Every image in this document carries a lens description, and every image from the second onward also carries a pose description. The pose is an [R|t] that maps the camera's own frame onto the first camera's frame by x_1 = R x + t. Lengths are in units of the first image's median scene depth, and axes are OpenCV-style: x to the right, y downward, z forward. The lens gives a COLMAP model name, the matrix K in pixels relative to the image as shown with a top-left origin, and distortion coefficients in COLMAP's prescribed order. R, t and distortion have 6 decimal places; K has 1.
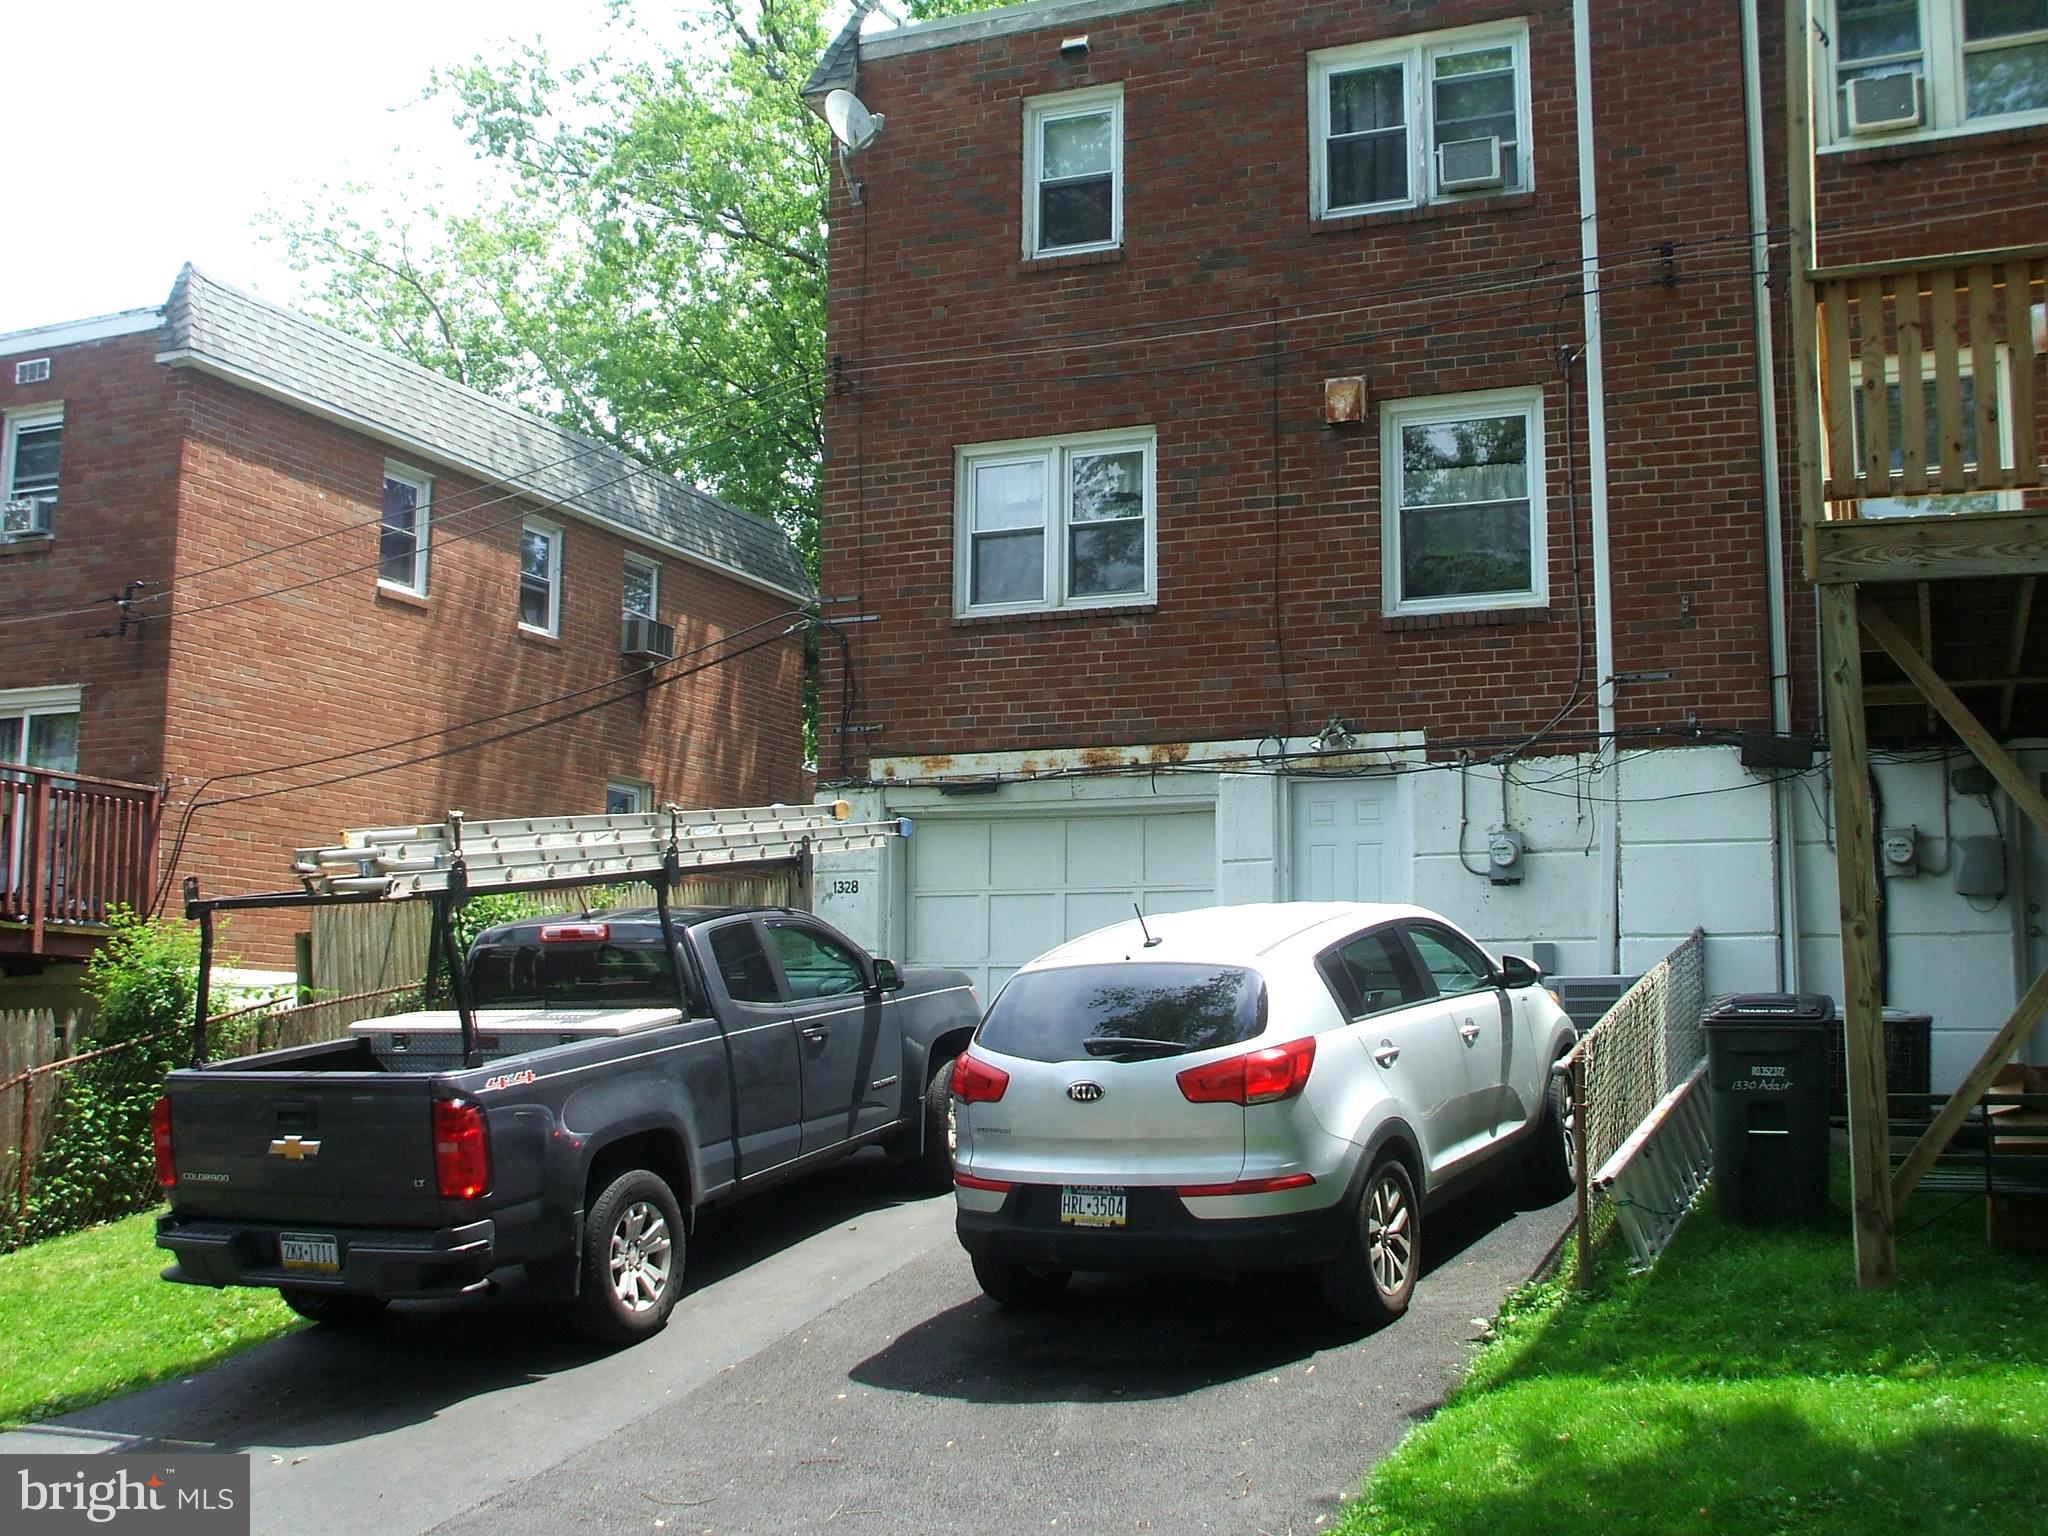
lens RADIAL K [[2202.3, 0, 1030.3], [0, 2202.3, 758.9], [0, 0, 1]] dist [-0.181652, 0.278905]
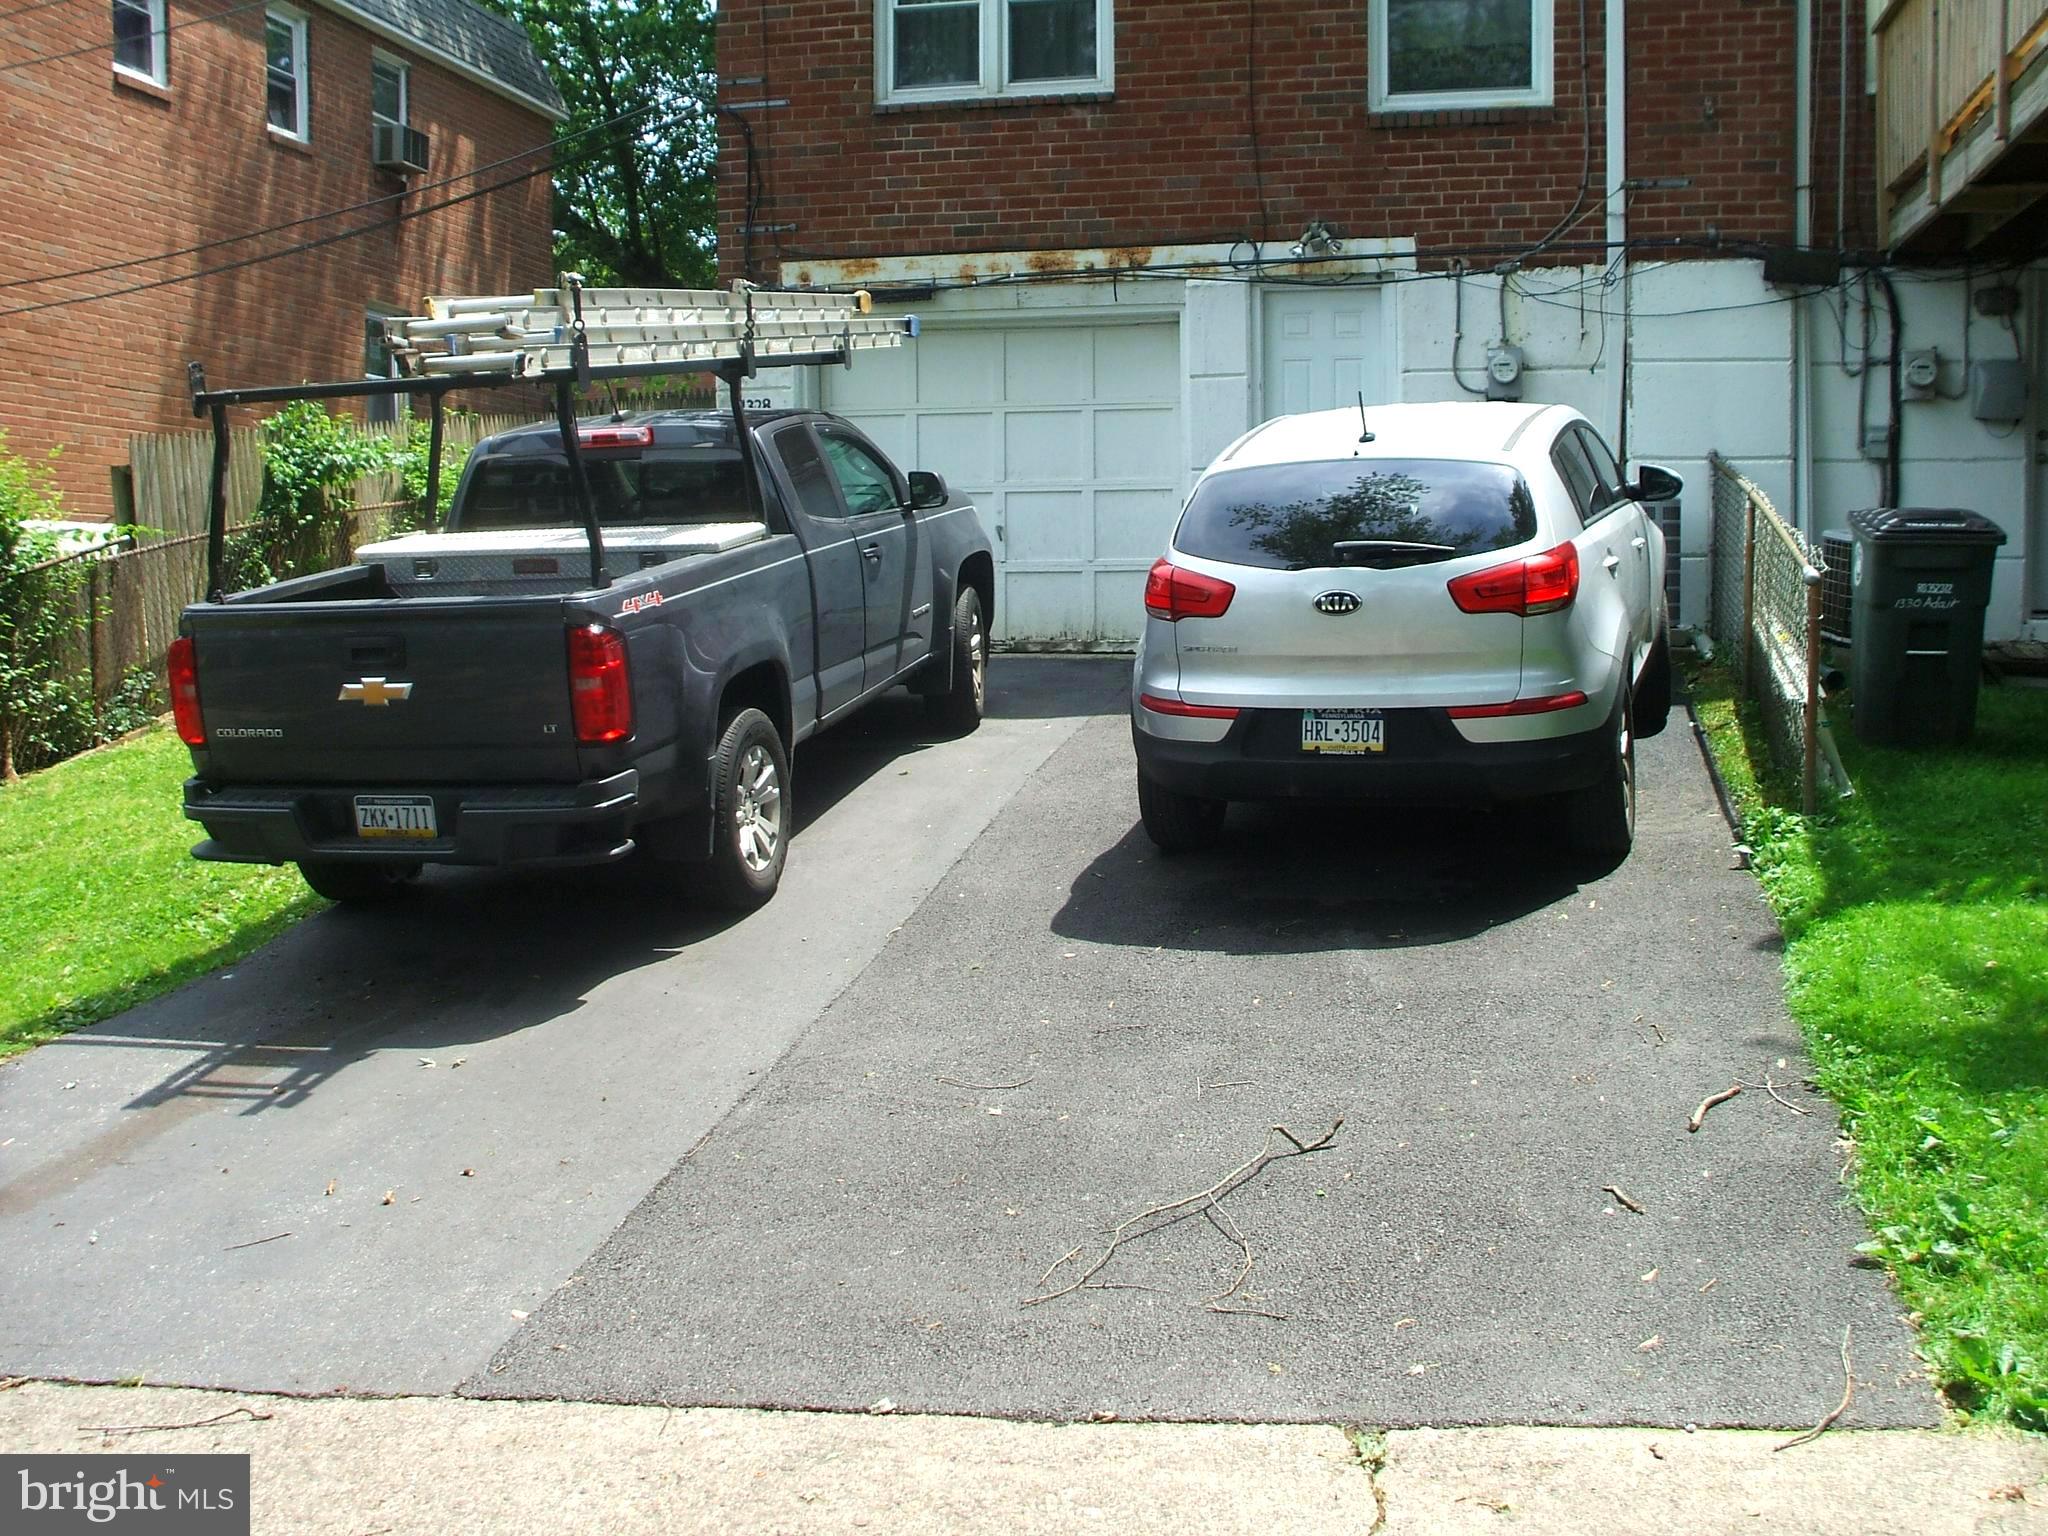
lens RADIAL K [[2202.3, 0, 1030.3], [0, 2202.3, 758.9], [0, 0, 1]] dist [-0.181652, 0.278905]
pose [[0.983820, -0.023976, 0.177550, -0.150216], [-0.011614, 0.980386, 0.196742, 0.024832], [-0.178784, -0.195621, 0.964245, 0.096662]]
